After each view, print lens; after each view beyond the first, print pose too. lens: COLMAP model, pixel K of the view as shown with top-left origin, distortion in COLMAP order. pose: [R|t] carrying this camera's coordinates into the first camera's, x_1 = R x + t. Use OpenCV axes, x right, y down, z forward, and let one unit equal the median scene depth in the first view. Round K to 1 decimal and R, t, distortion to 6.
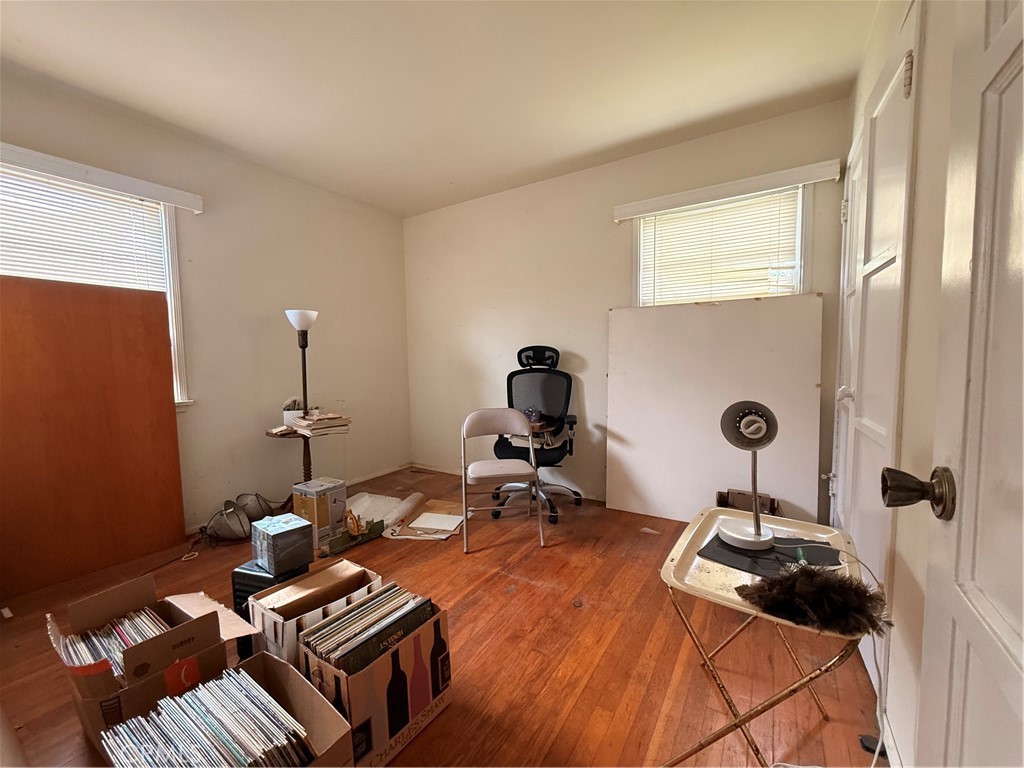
lens RADIAL K [[404.6, 0, 513.5], [0, 404.6, 386.7], [0, 0, 1]] dist [-0.003634, 0.000529]
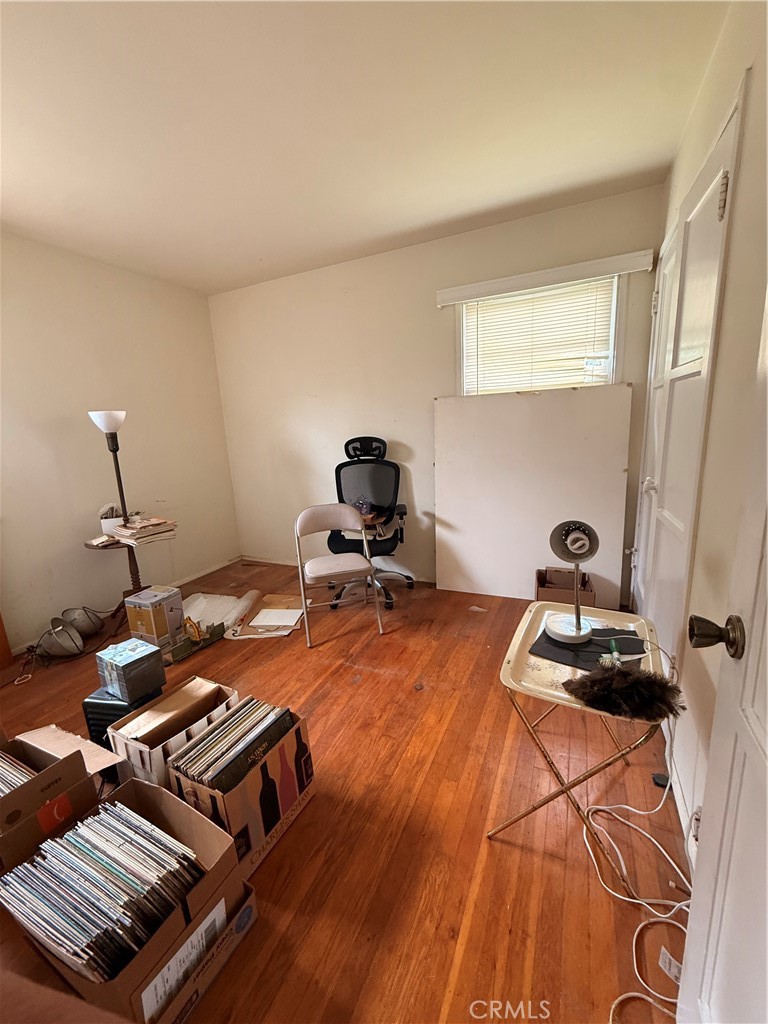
lens RADIAL K [[404.6, 0, 382.0], [0, 404.6, 510.4], [0, 0, 1]] dist [-0.003634, 0.000529]
pose [[0.991615, -0.062380, 0.113179, -0.040461], [0.046964, 0.989855, 0.134097, -0.105529], [-0.120395, -0.127657, 0.984484, -0.013563]]
